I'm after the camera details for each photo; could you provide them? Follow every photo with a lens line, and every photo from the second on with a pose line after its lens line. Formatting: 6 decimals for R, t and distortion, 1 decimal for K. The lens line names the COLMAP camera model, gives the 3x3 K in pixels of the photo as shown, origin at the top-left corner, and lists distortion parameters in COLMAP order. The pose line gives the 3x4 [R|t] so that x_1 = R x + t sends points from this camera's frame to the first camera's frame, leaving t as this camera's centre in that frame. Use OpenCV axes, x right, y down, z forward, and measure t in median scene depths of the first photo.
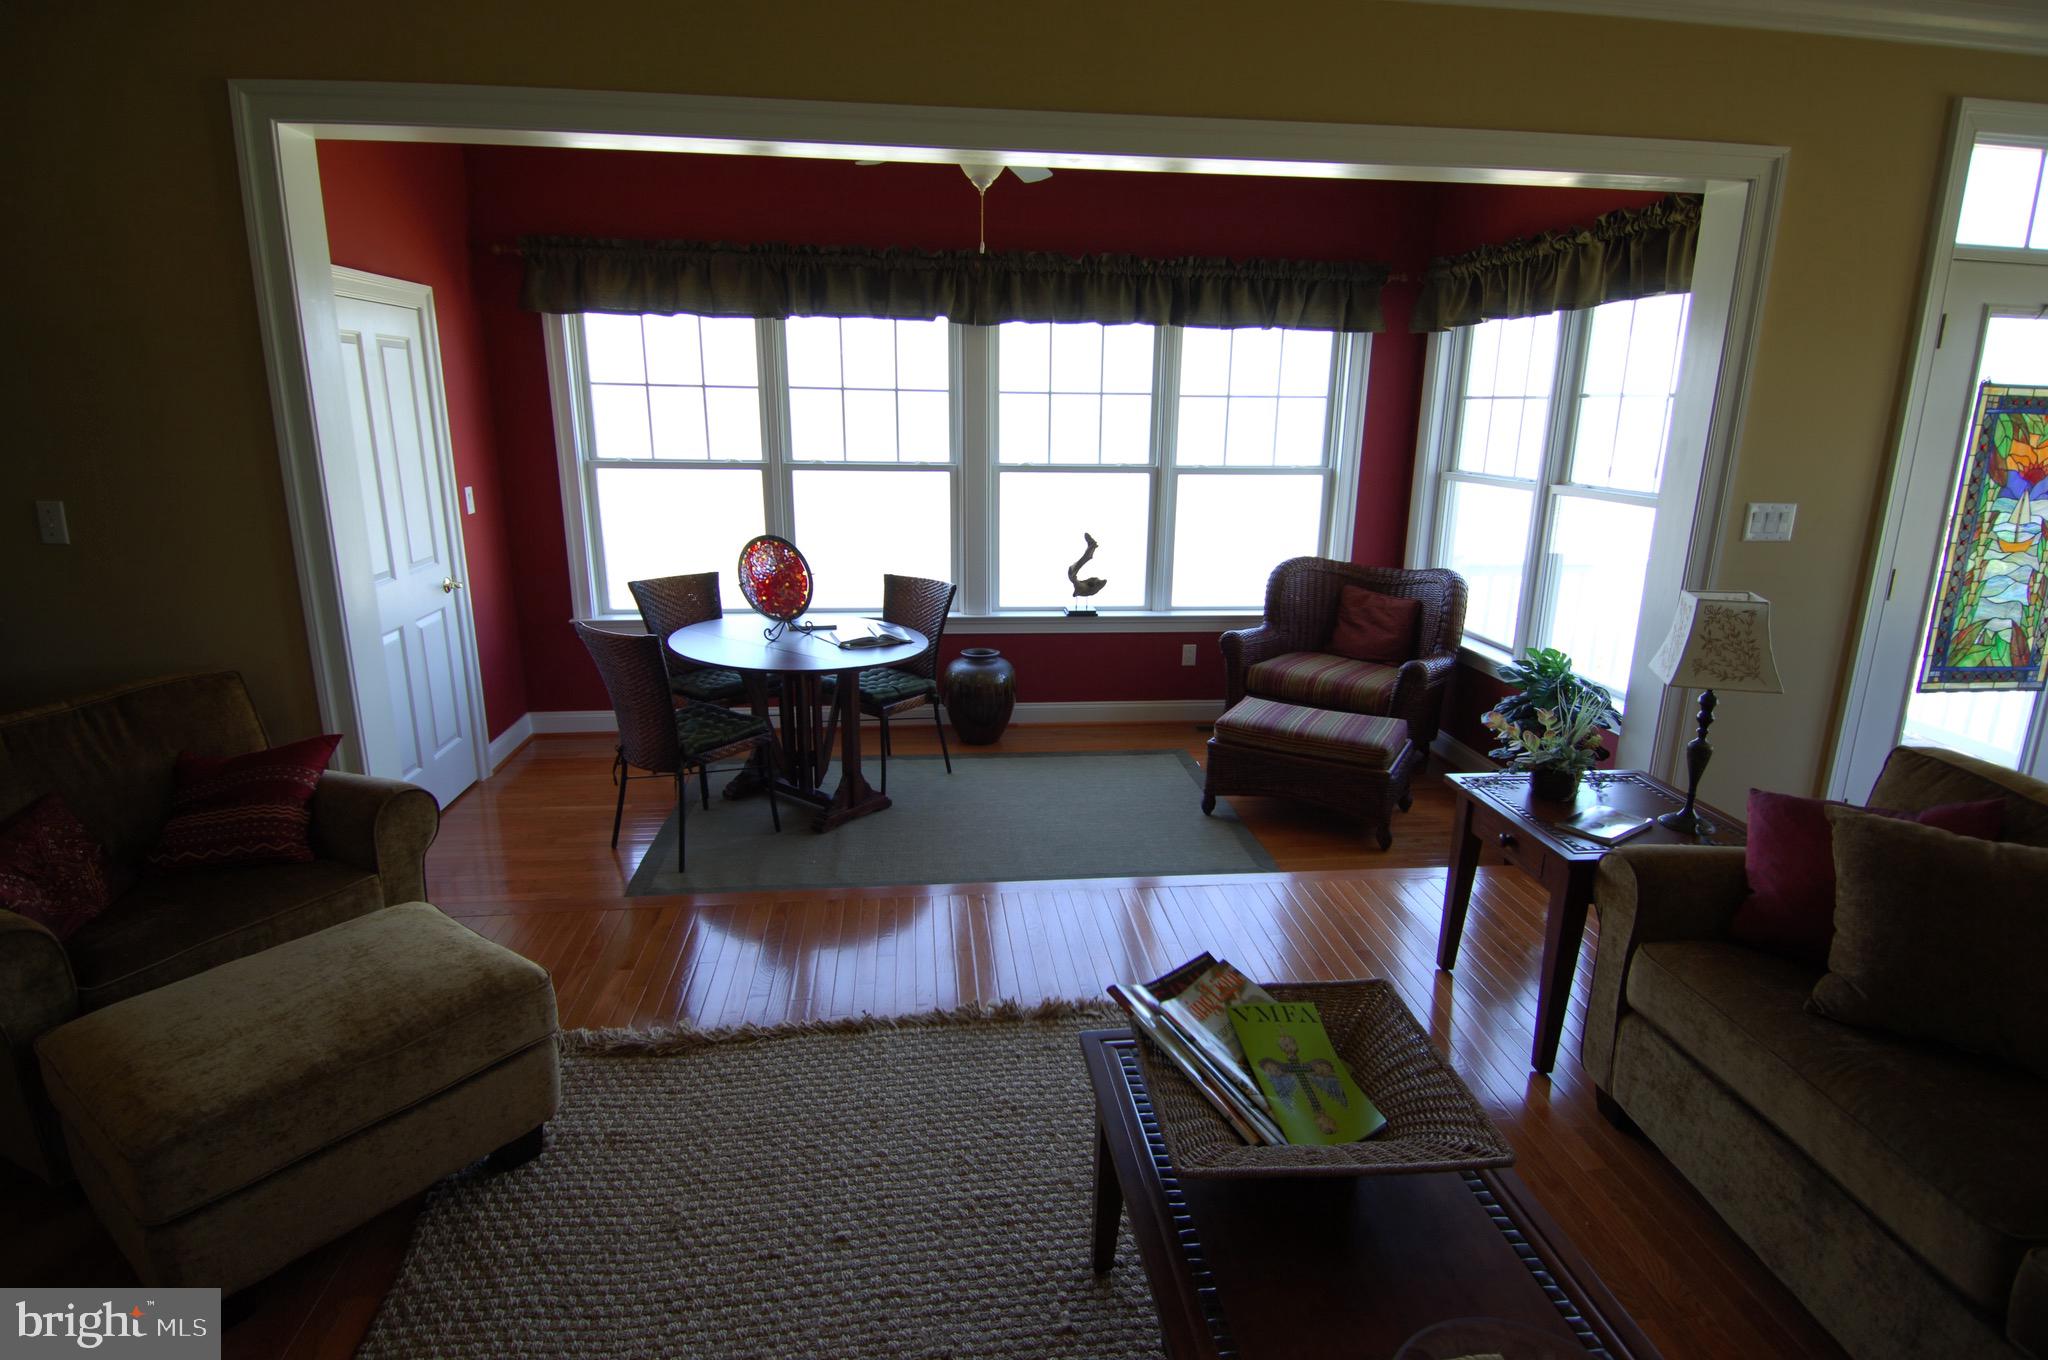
lens RADIAL K [[1065.8, 0, 1038.2], [0, 1065.8, 687.5], [0, 0, 1]] dist [0.054079, -0.049055]
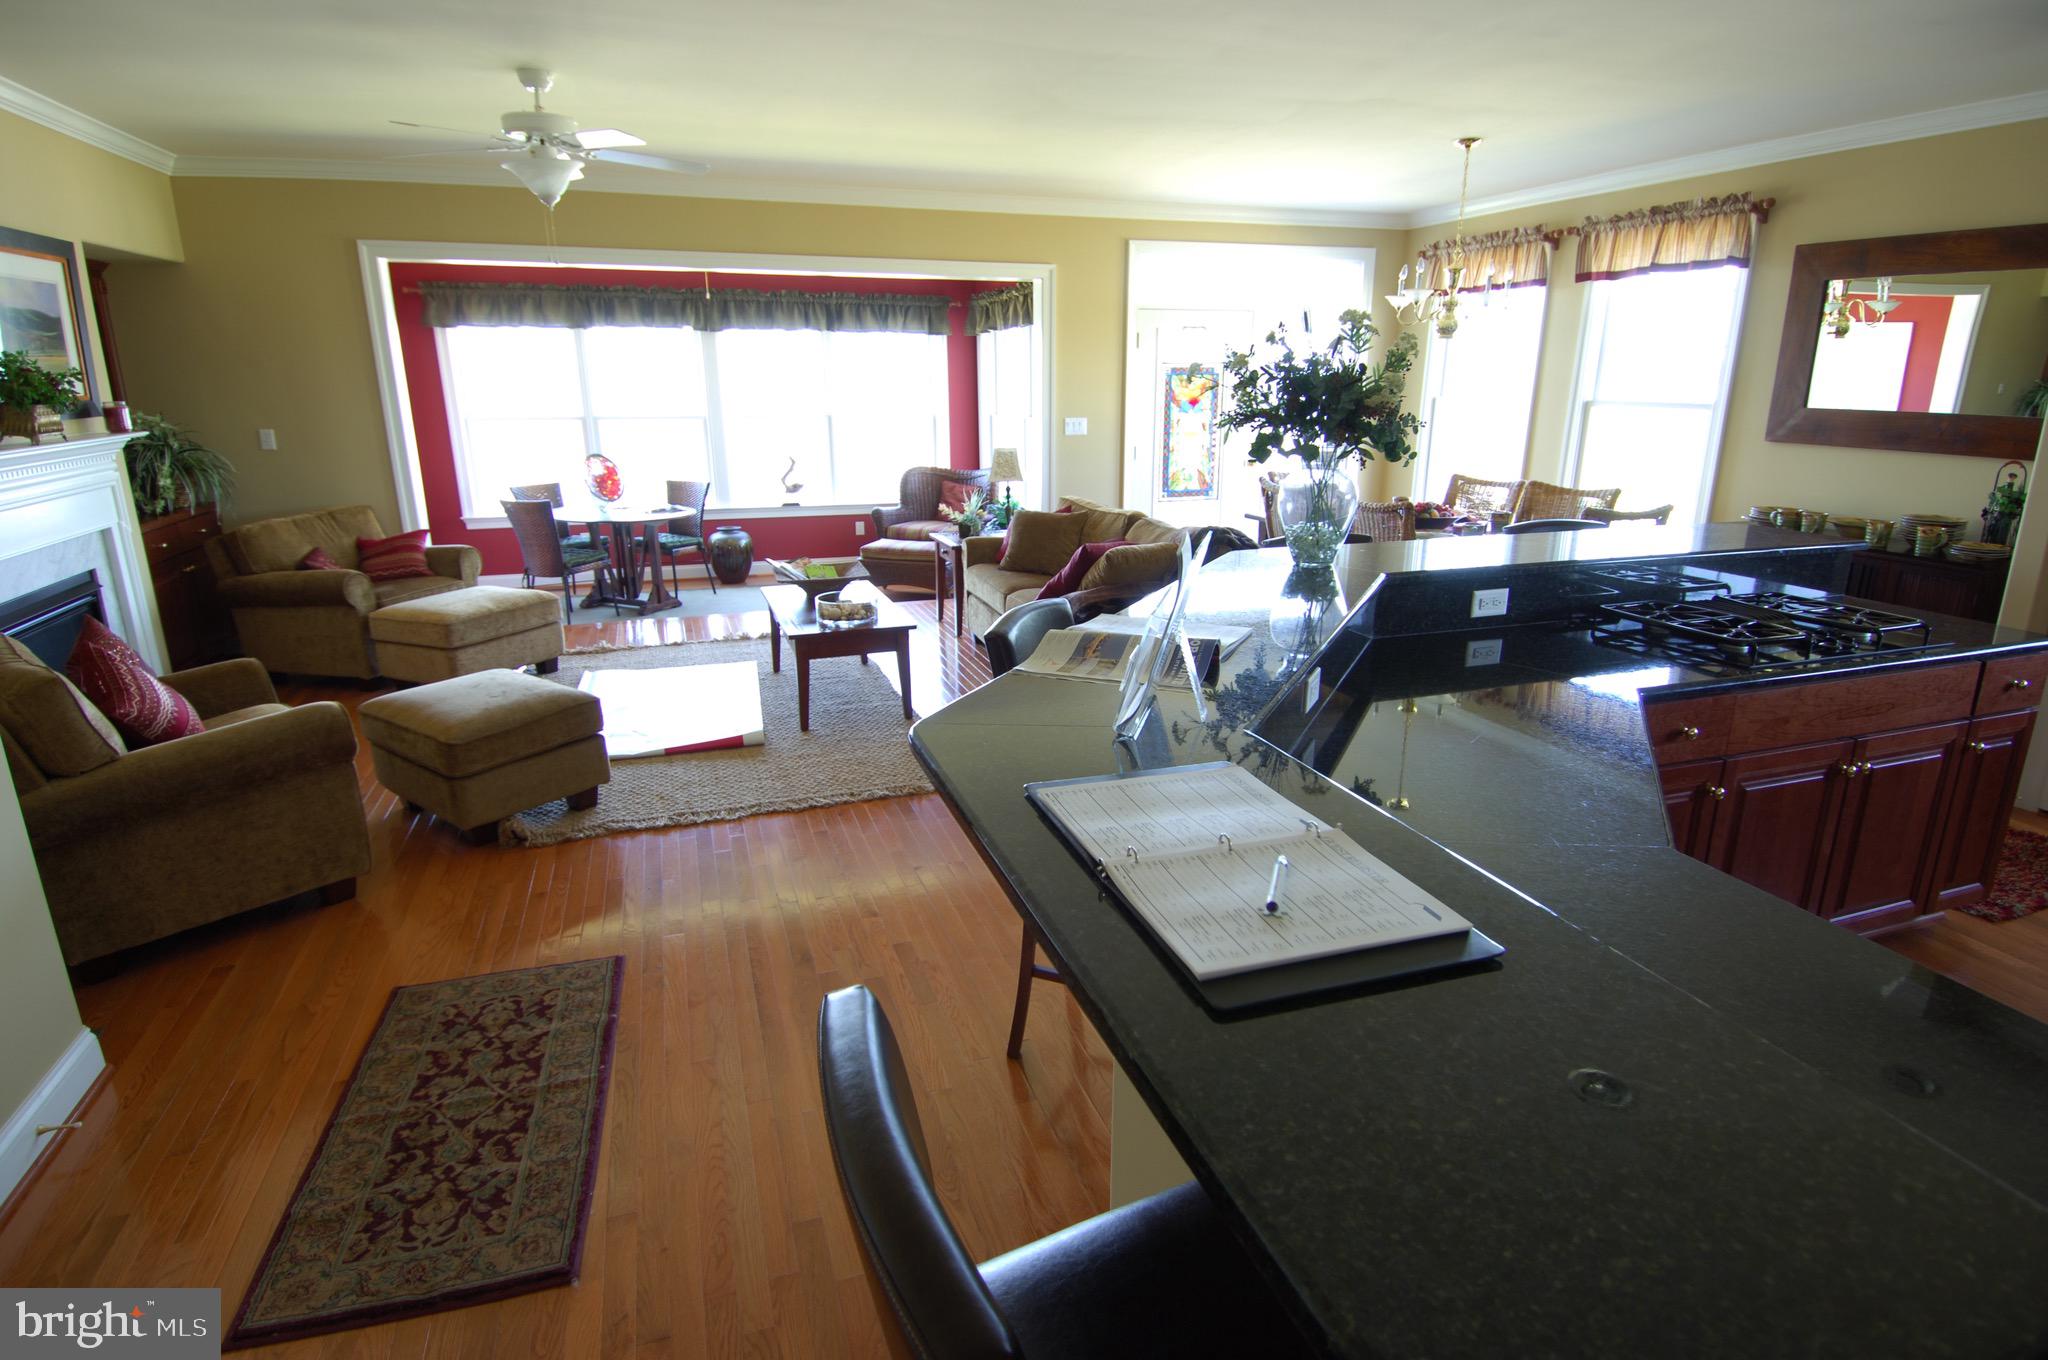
lens RADIAL K [[1065.8, 0, 1038.2], [0, 1065.8, 687.5], [0, 0, 1]] dist [0.054079, -0.049055]
pose [[0.976251, -0.075986, 0.202877, 0.065699], [0.071229, 0.996989, 0.030659, 0.221172], [-0.204596, -0.015481, 0.978724, -0.826512]]
